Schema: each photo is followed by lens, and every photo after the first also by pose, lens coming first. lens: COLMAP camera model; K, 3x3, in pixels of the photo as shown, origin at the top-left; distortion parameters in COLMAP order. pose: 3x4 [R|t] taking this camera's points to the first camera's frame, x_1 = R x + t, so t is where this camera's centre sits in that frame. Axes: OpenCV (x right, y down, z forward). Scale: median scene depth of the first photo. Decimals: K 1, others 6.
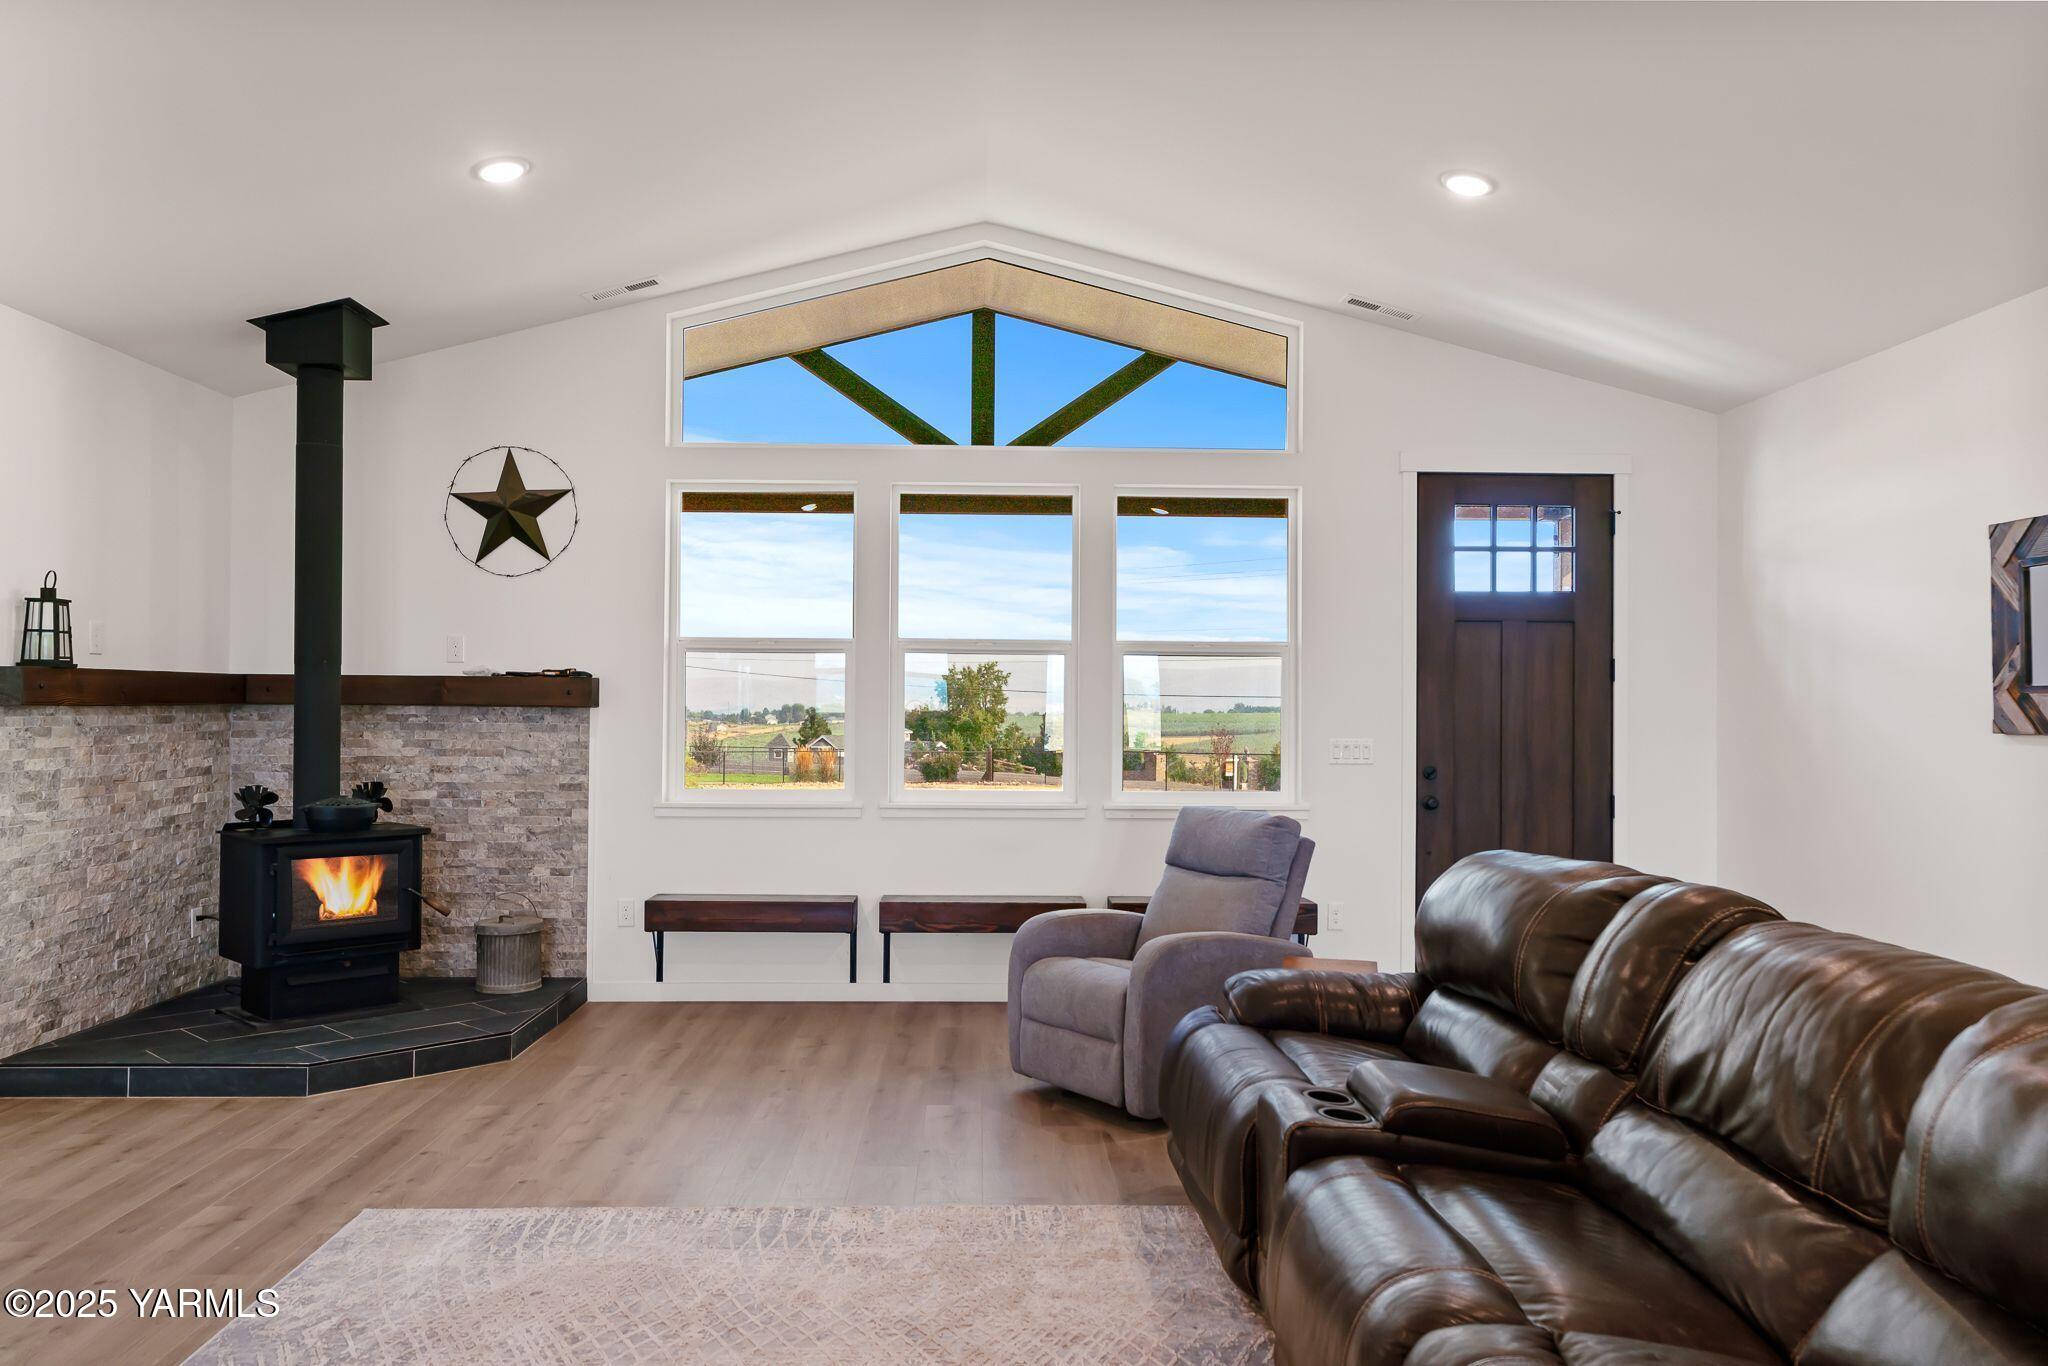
lens RADIAL K [[1484.4, 0, 1012.1], [0, 1484.4, 683.6], [0, 0, 1]] dist [0.004737, 0.002872]
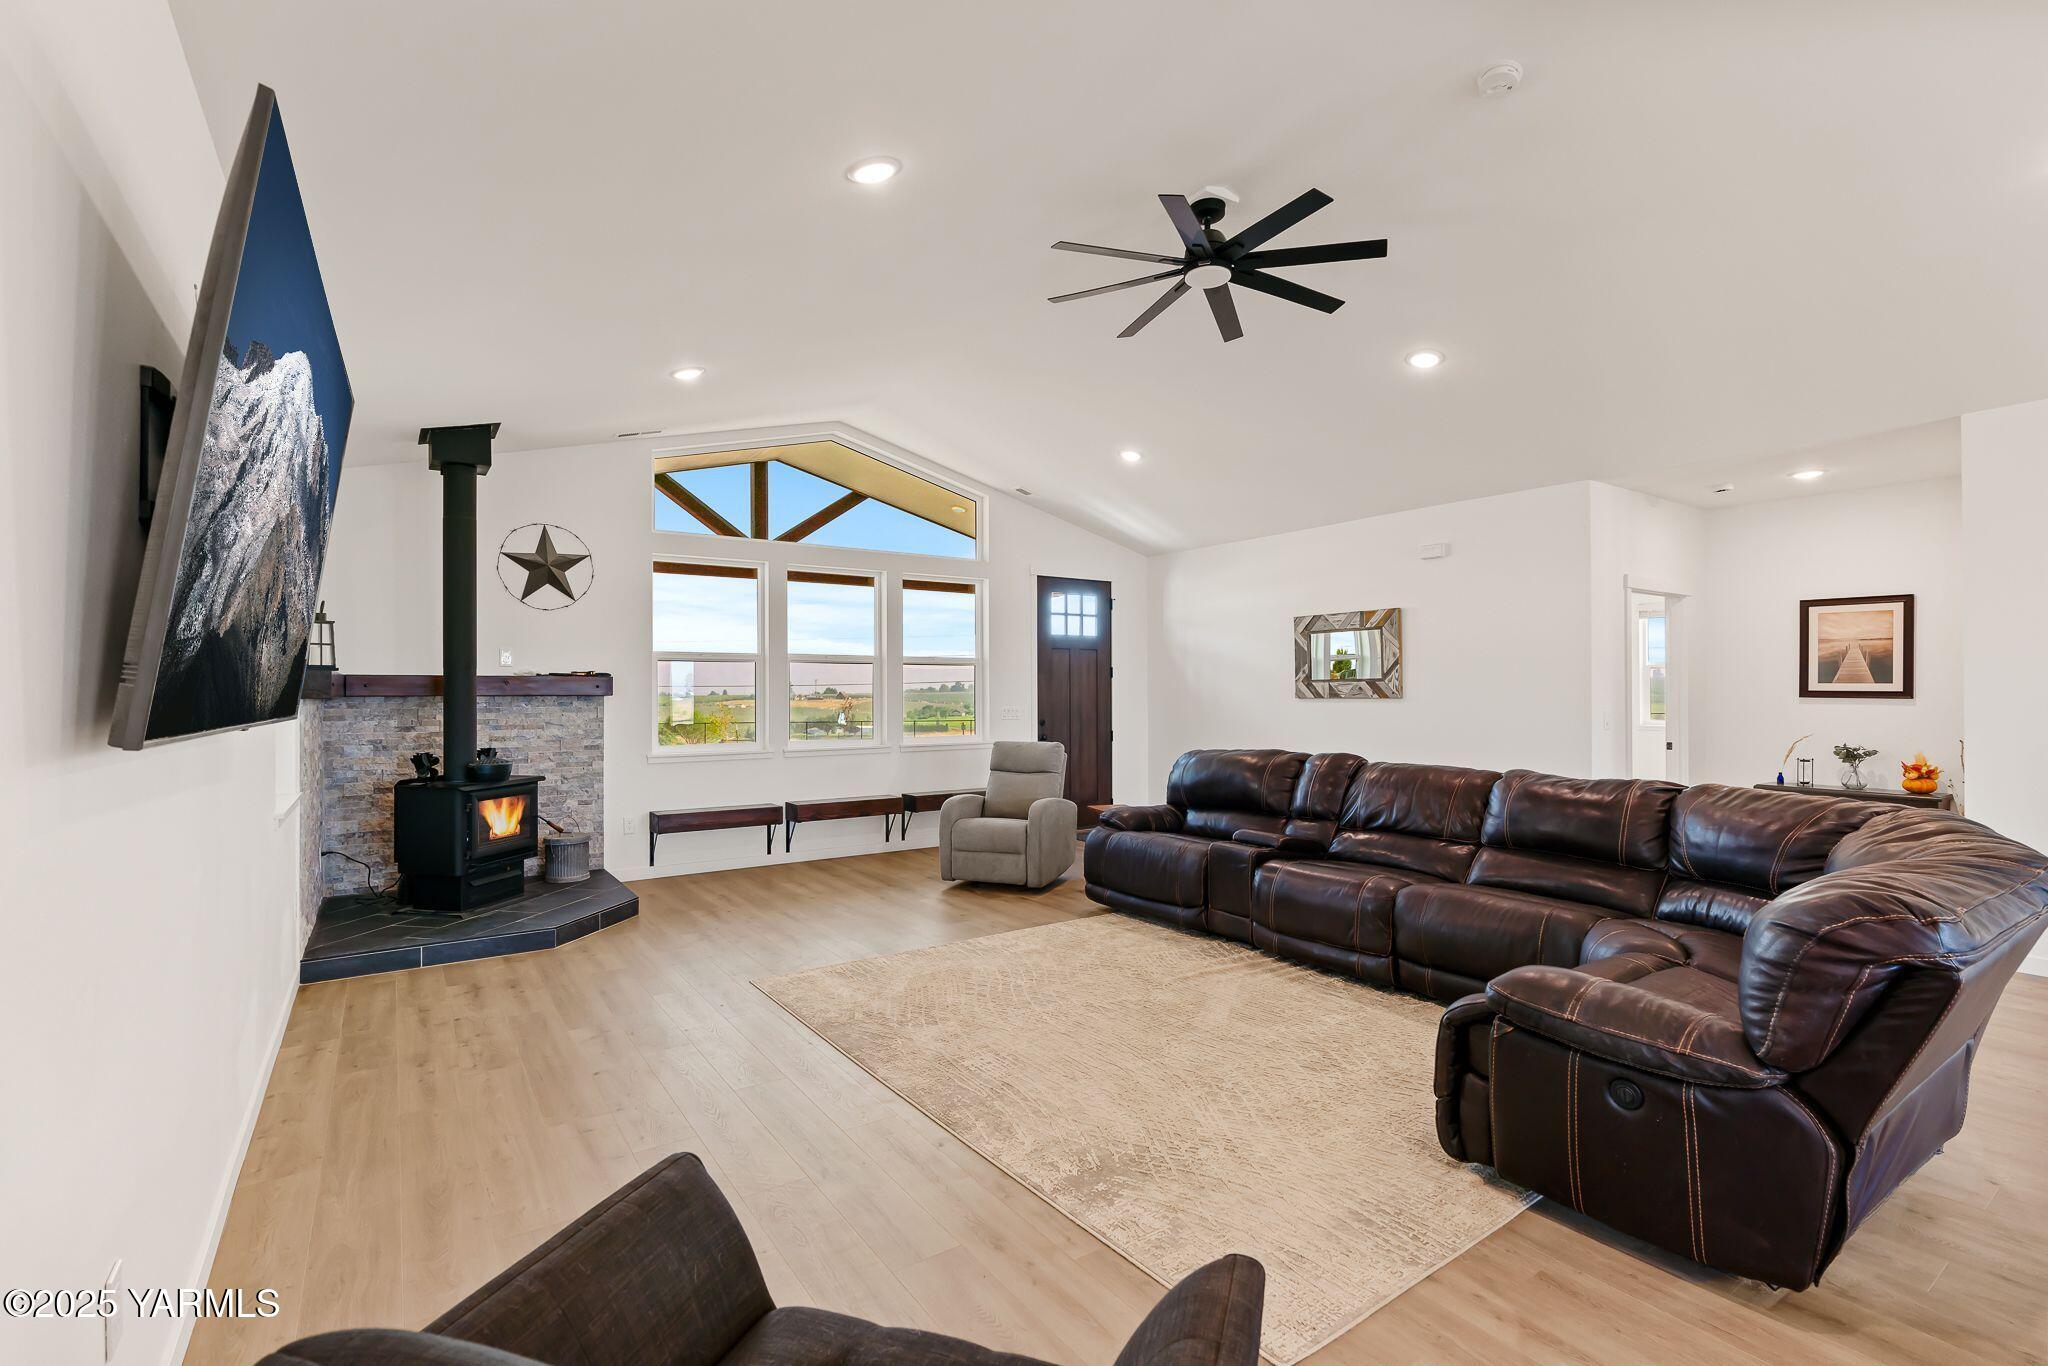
lens RADIAL K [[934.3, 0, 1013.8], [0, 934.3, 684.1], [0, 0, 1]] dist [0.000059, 0.000174]
pose [[0.840186, -0.005809, 0.542267, -0.457619], [0.001641, 0.999965, 0.008169, -0.003803], [-0.542295, -0.005974, 0.840167, -0.059839]]
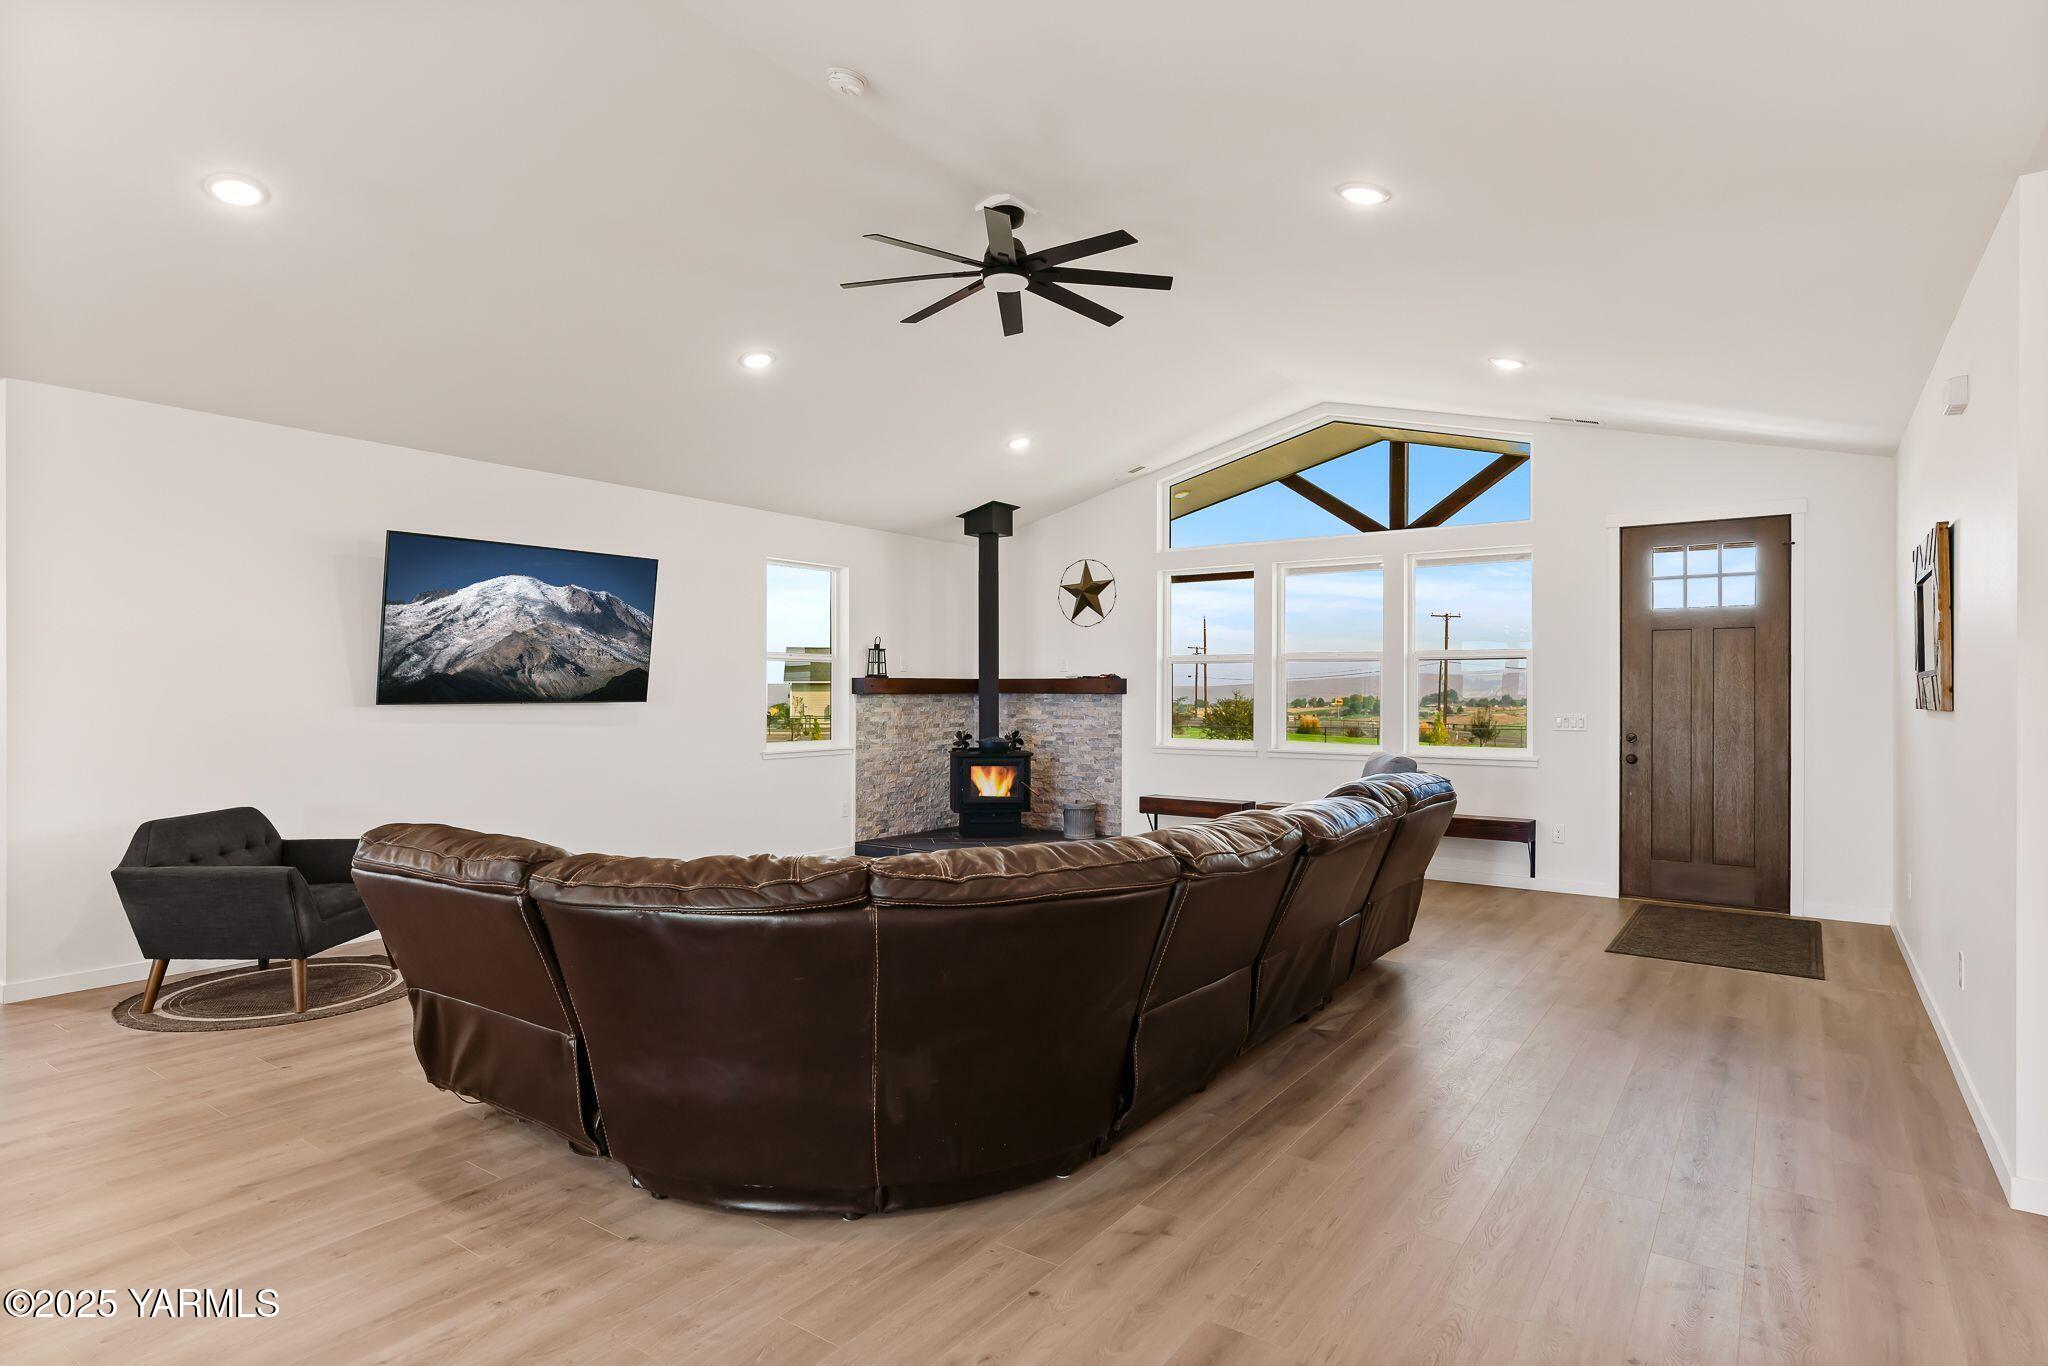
lens RADIAL K [[1073.8, 0, 1017.6], [0, 1073.8, 686.0], [0, 0, 1]] dist [-0.015240, 0.000498]
pose [[0.795376, -0.008799, -0.606053, 0.441747], [0.011746, 0.999931, 0.000897, 0.002835], [0.606003, -0.007832, 0.795424, -0.170088]]
